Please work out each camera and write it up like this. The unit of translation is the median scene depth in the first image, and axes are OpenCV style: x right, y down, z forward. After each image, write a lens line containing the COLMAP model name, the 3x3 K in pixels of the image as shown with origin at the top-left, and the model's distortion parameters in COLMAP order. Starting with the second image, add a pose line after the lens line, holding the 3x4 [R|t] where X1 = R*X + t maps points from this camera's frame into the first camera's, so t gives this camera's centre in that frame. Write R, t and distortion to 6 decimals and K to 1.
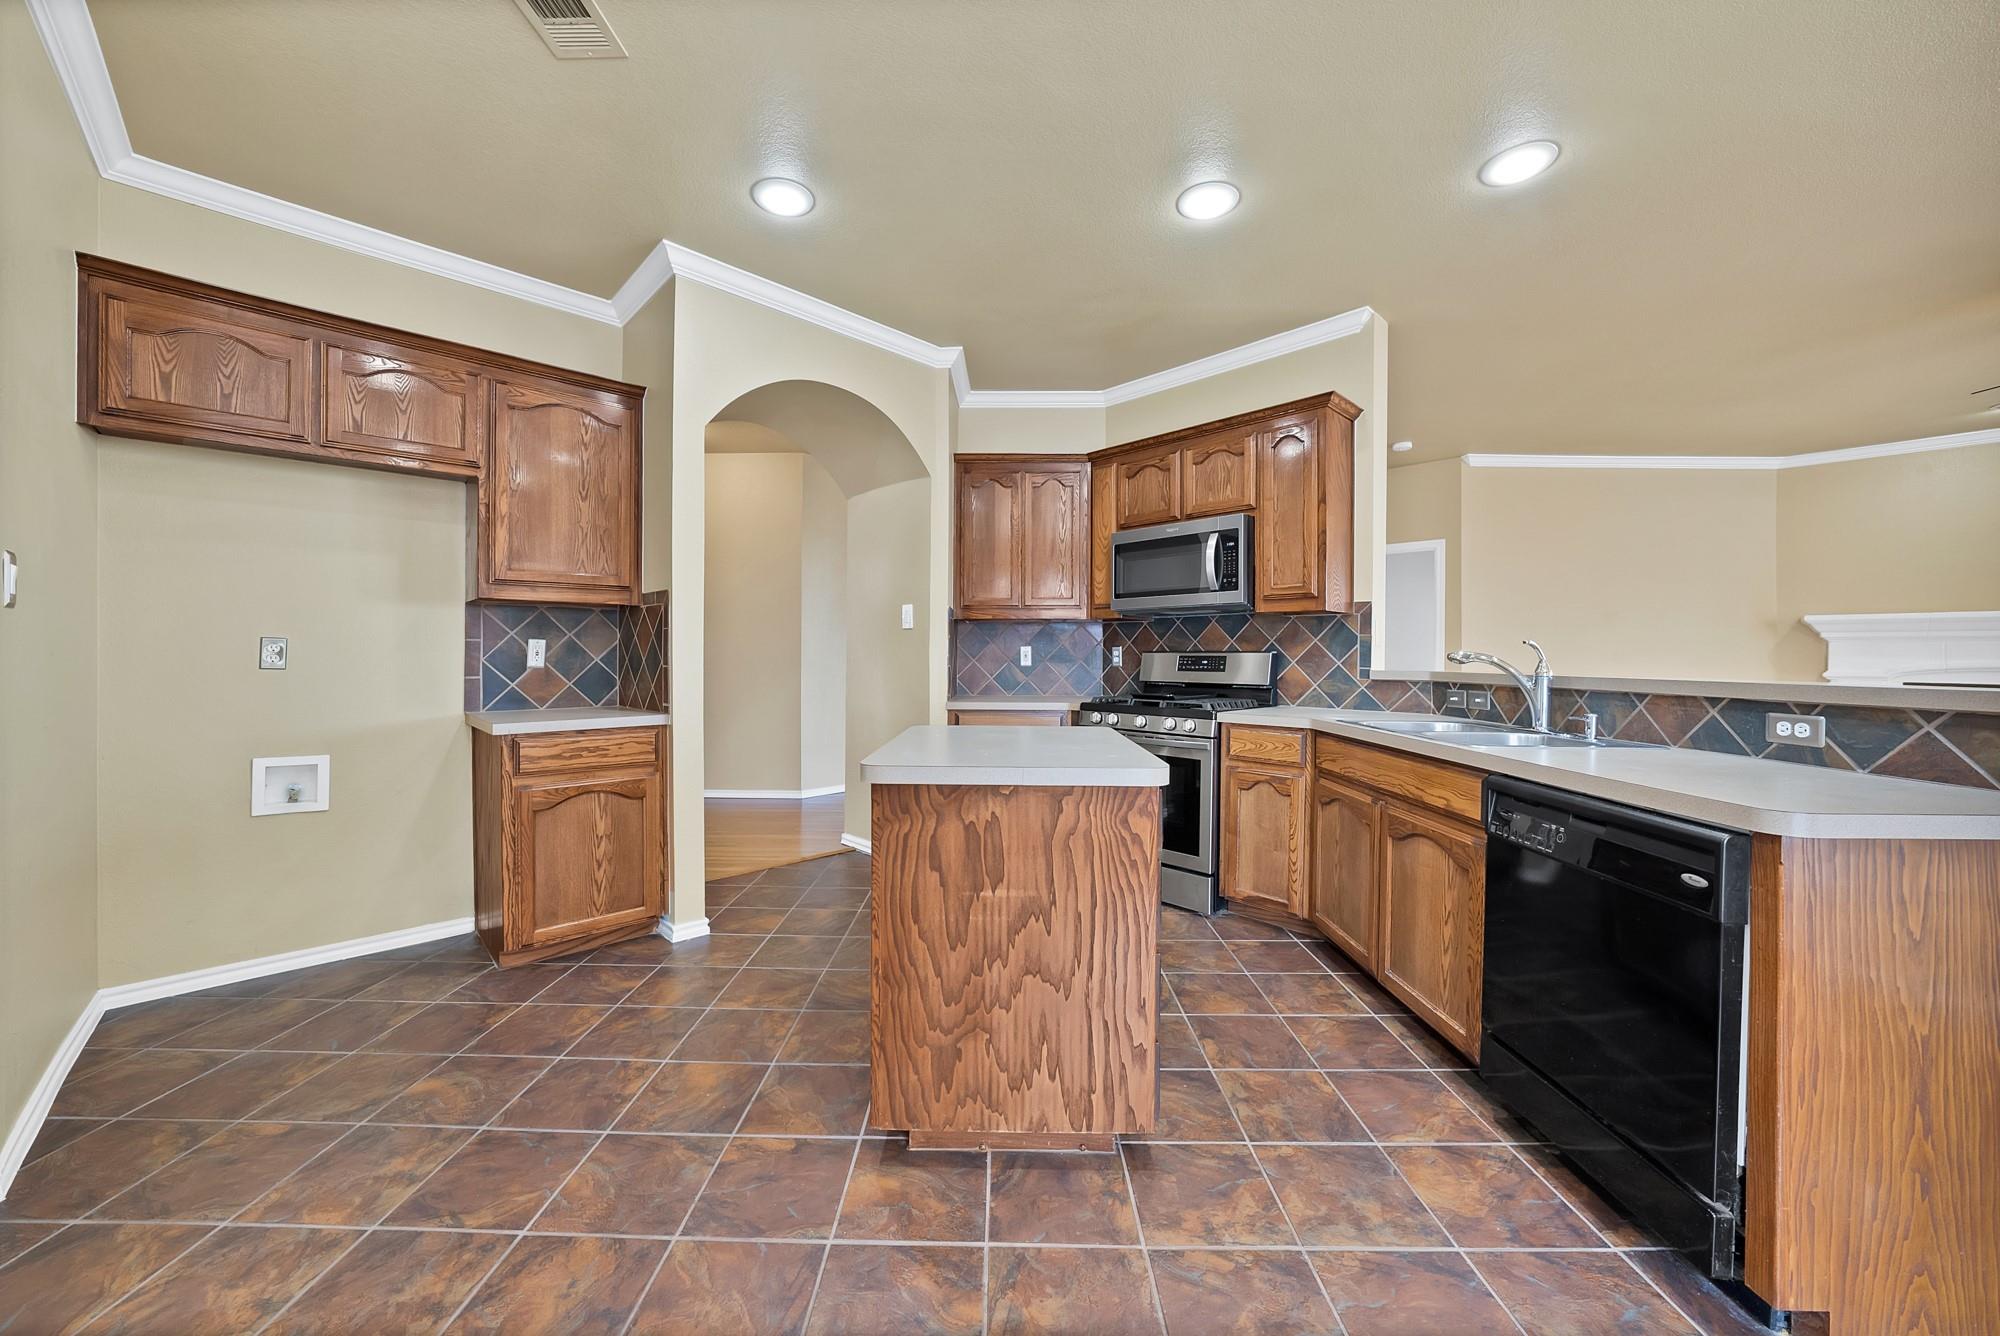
lens RADIAL K [[708.5, 0, 992.7], [0, 708.5, 663.6], [0, 0, 1]] dist [-0.008544, 0.000024]
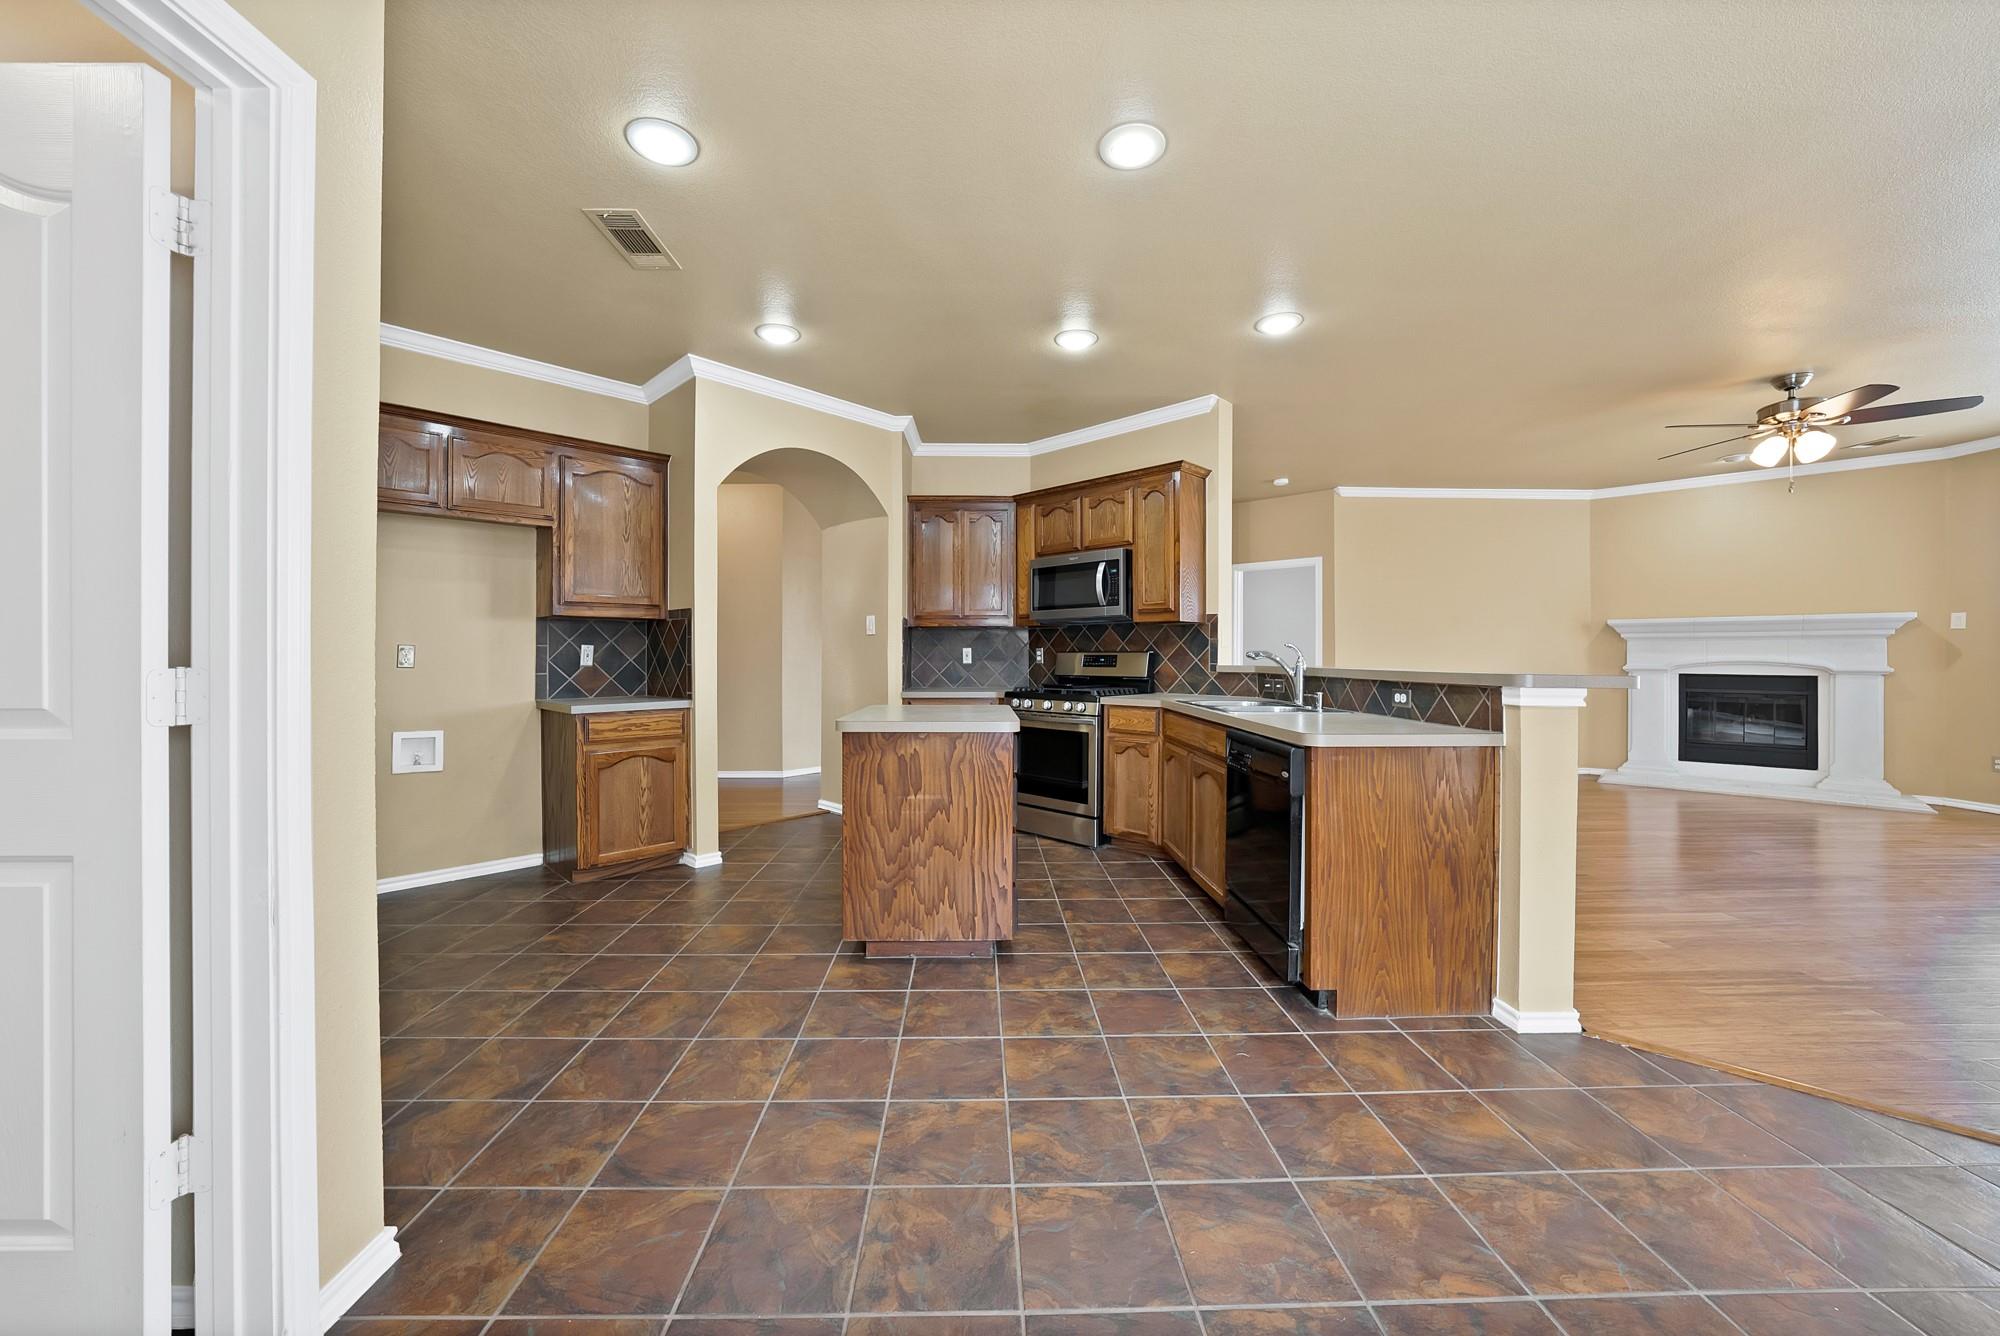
lens RADIAL K [[715.0, 0, 990.6], [0, 715.0, 657.0], [0, 0, 1]] dist [-0.008425, 0.000192]
pose [[0.999364, -0.004777, 0.035326, 0.066599], [0.005090, 0.999949, -0.008778, 0.004221], [-0.035282, 0.008952, 0.999337, -0.388130]]
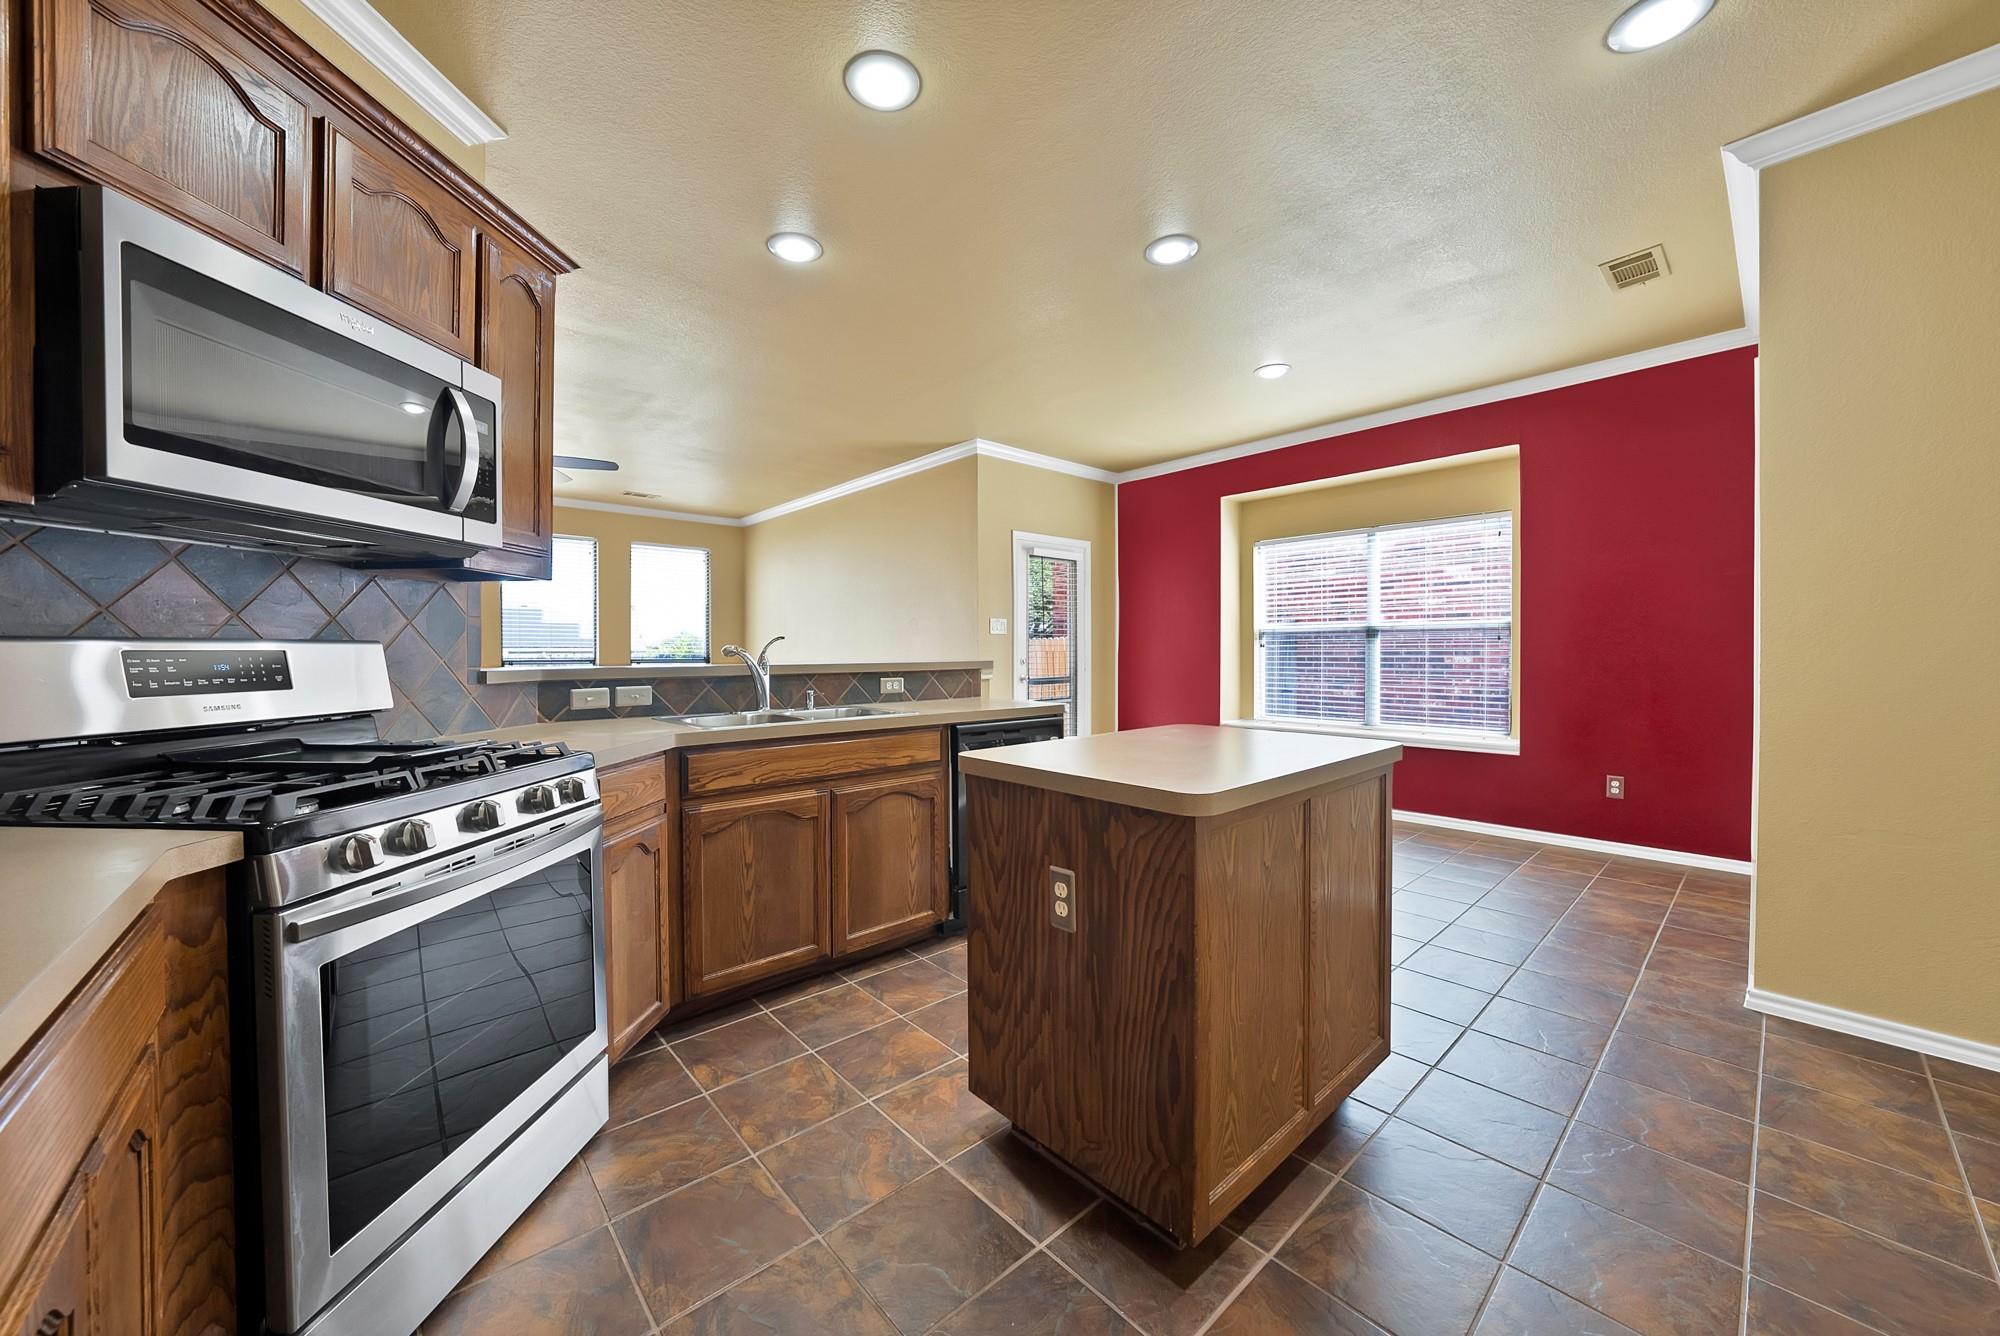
lens RADIAL K [[715.0, 0, 990.6], [0, 715.0, 657.0], [0, 0, 1]] dist [-0.008425, 0.000192]
pose [[-0.665303, -0.014084, 0.746441, -0.336997], [0.005719, 0.999697, 0.023959, -0.020351], [-0.746551, 0.020209, -0.665021, 1.273173]]
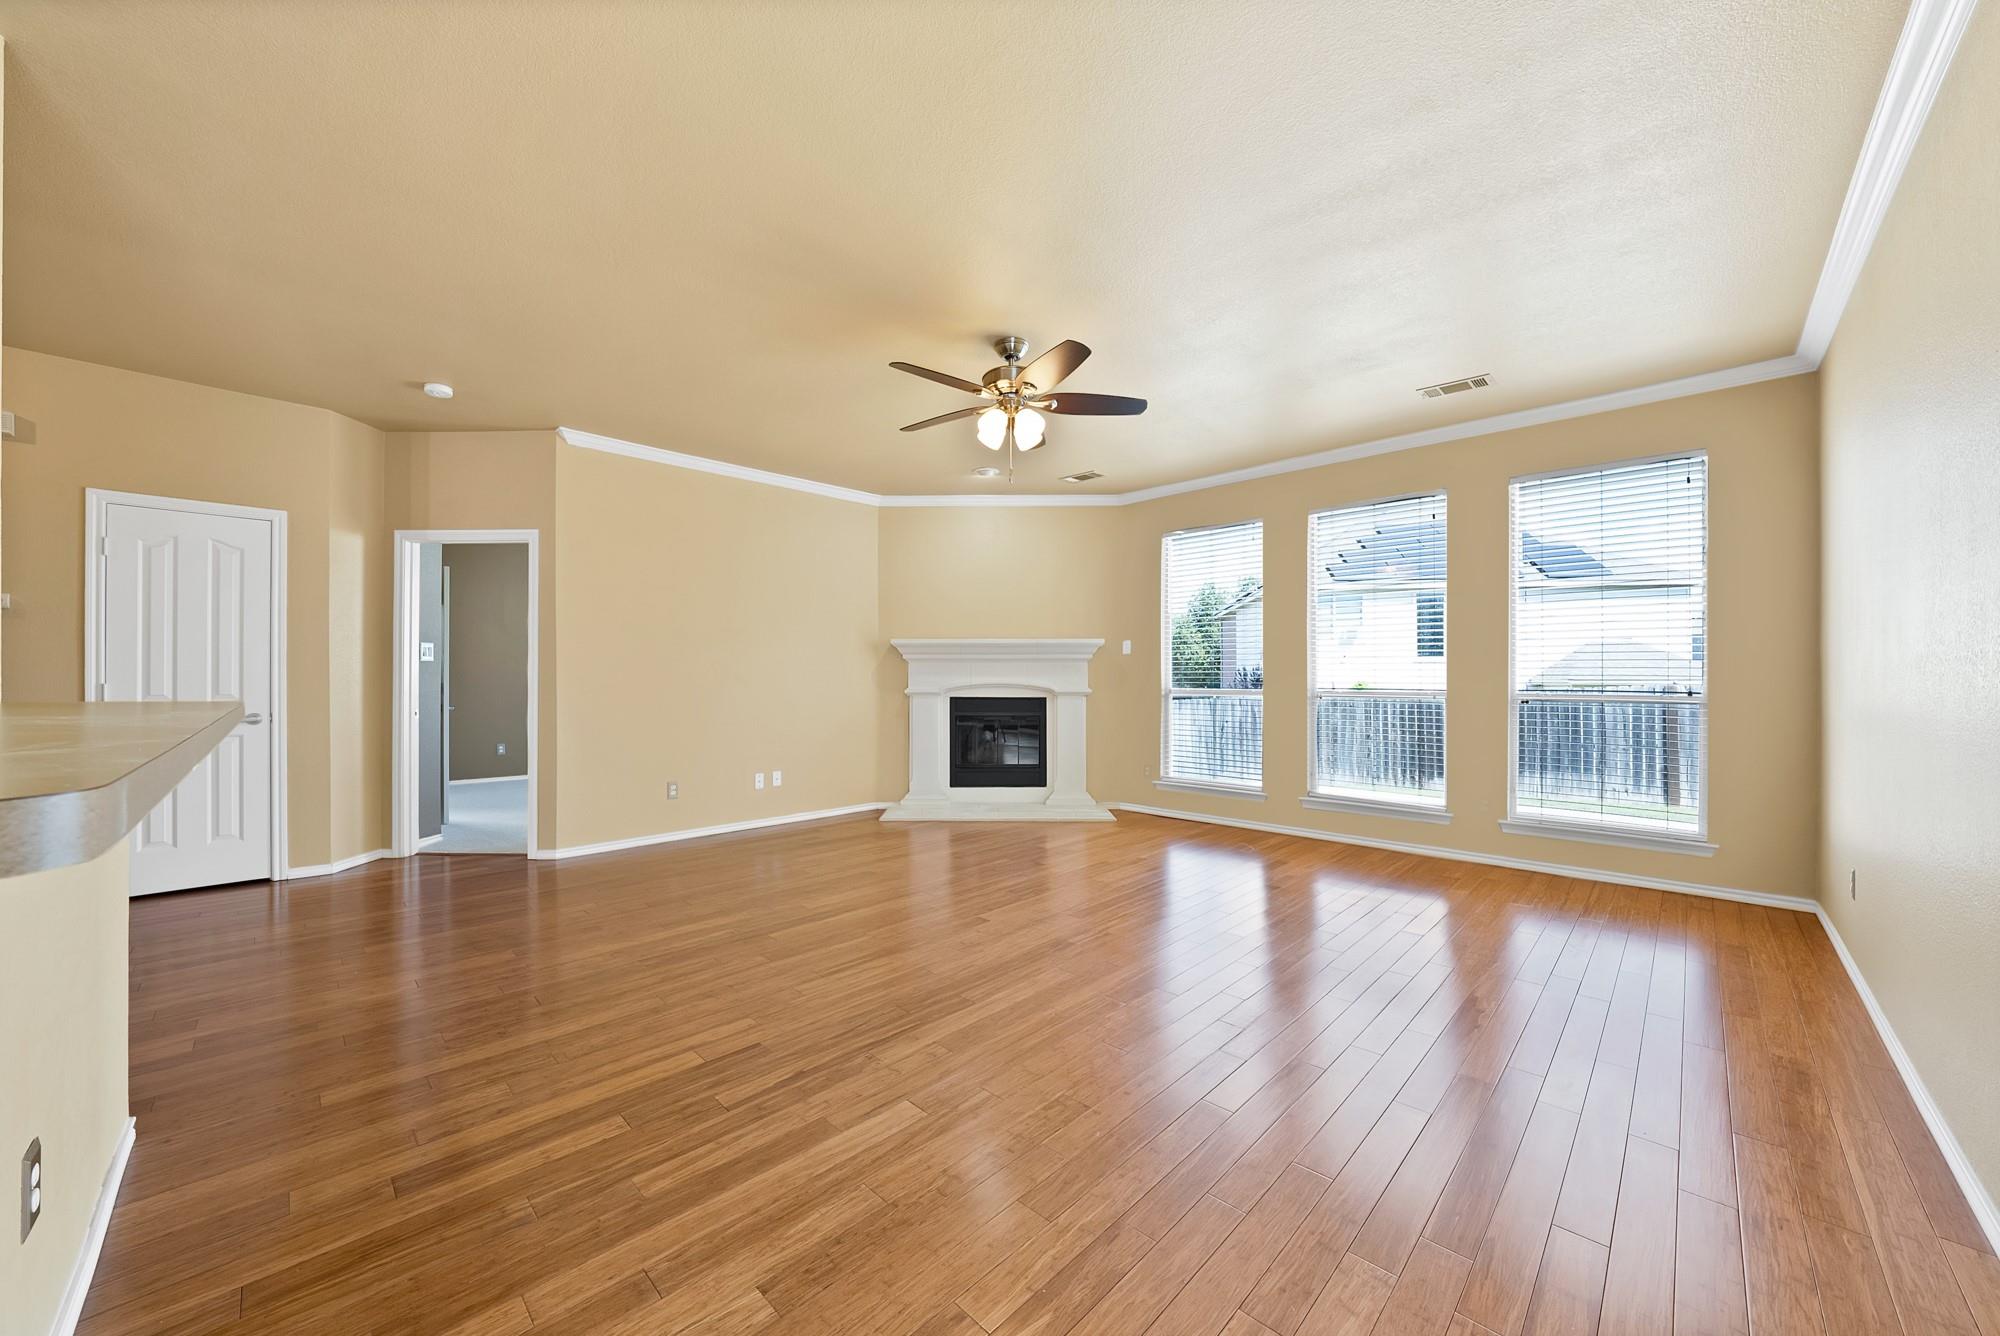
lens RADIAL K [[730.3, 0, 992.8], [0, 730.3, 679.7], [0, 0, 1]] dist [-0.022563, 0.000047]
pose [[0.692876, -0.003415, 0.721048, 0.826331], [0.010224, 0.999935, -0.005088, 0.008481], [-0.720984, 0.010897, 0.692866, 0.152996]]
